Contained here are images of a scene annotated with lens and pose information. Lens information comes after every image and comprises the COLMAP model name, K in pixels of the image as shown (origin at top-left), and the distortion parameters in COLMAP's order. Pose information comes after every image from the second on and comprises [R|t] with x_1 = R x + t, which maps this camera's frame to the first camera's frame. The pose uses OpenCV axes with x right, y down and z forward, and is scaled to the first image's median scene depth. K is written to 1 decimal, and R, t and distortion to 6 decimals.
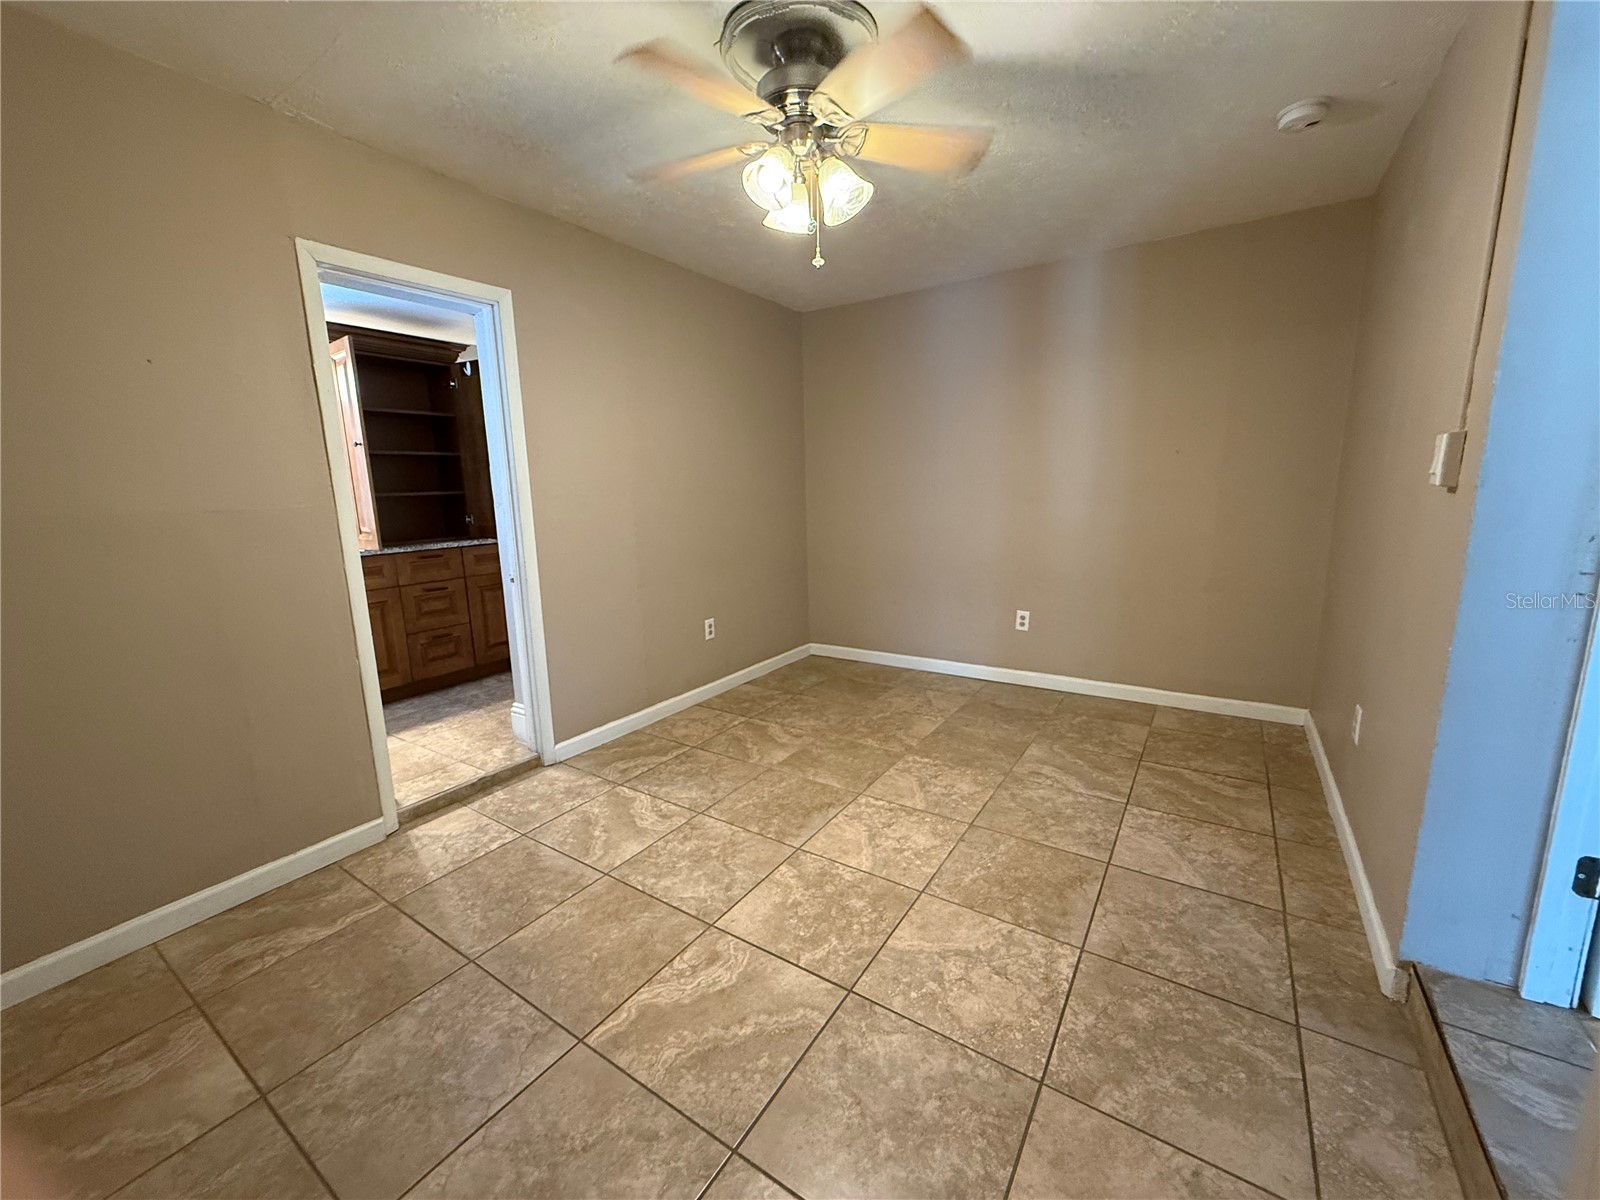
lens RADIAL K [[634.6, 0, 796.8], [0, 634.6, 599.5], [0, 0, 1]] dist [-0.000042, 0.000008]
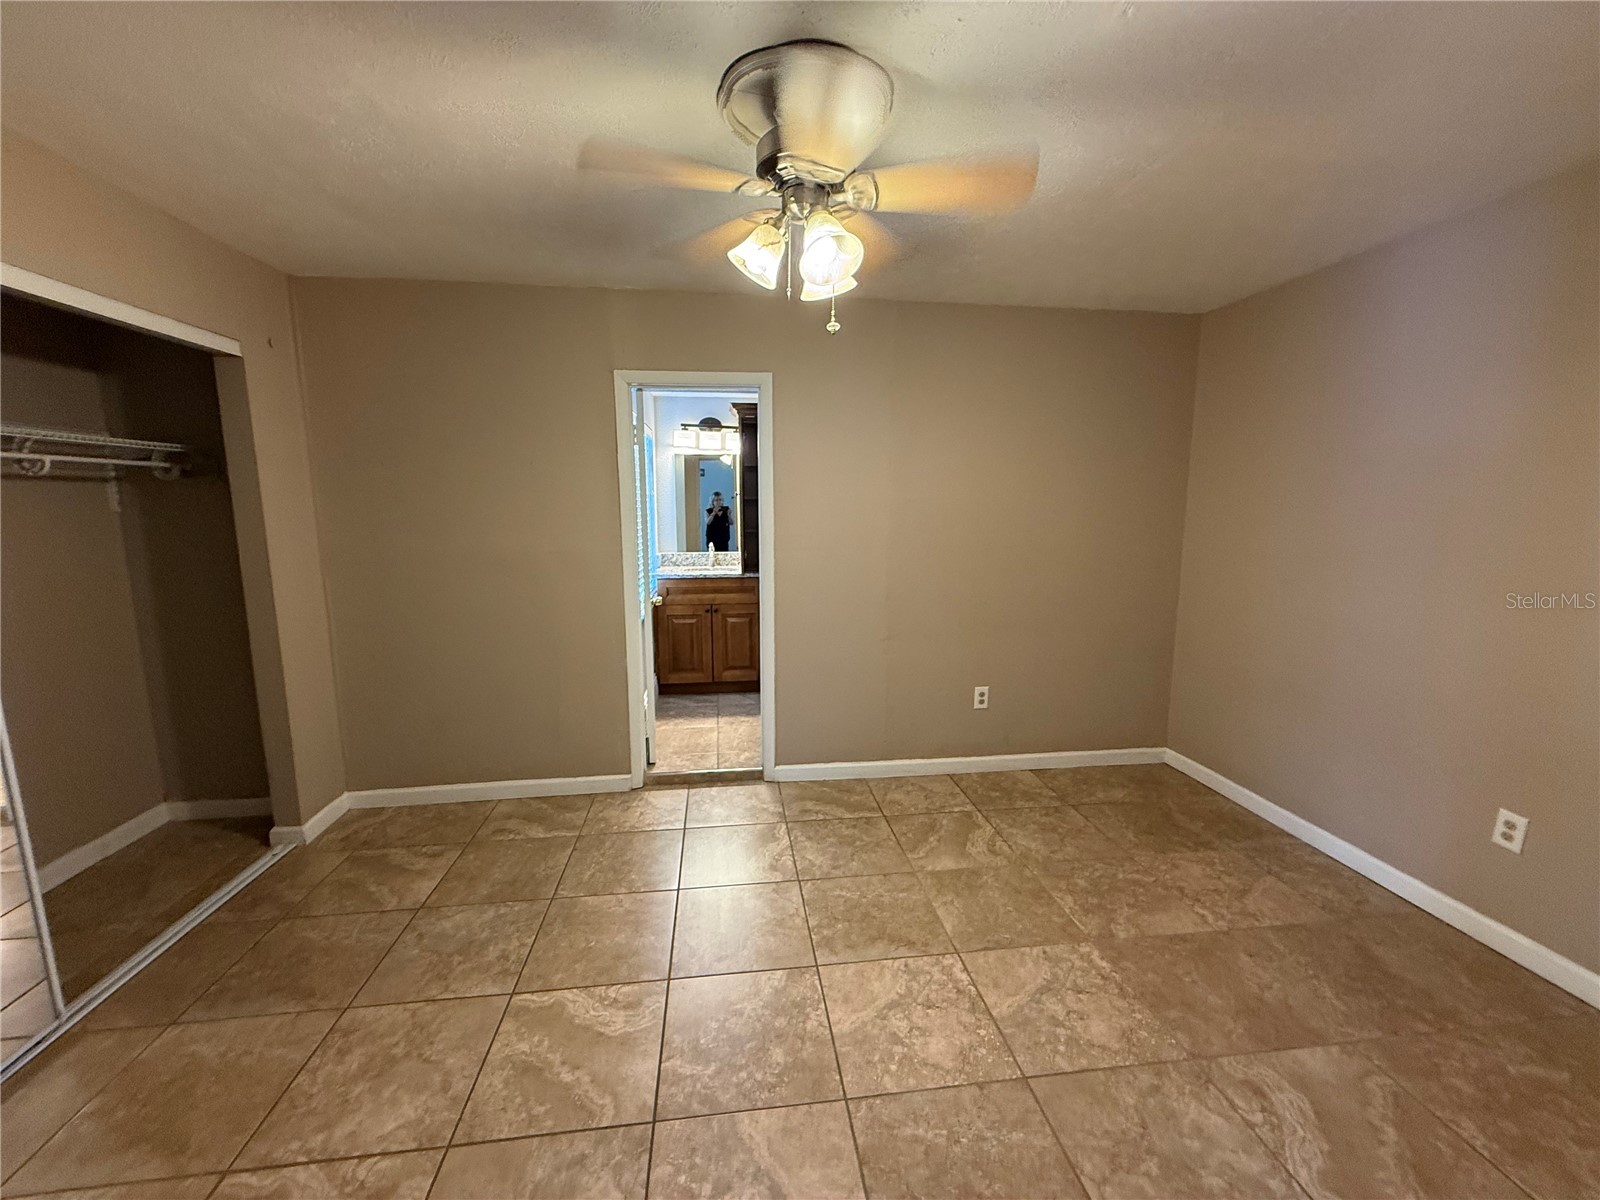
lens RADIAL K [[634.6, 0, 796.8], [0, 634.6, 599.5], [0, 0, 1]] dist [-0.000042, 0.000008]
pose [[0.652044, 0.135173, -0.746034, 0.471105], [-0.151139, 0.987404, 0.046809, -0.127631], [0.742964, 0.082234, 0.664260, 0.271134]]
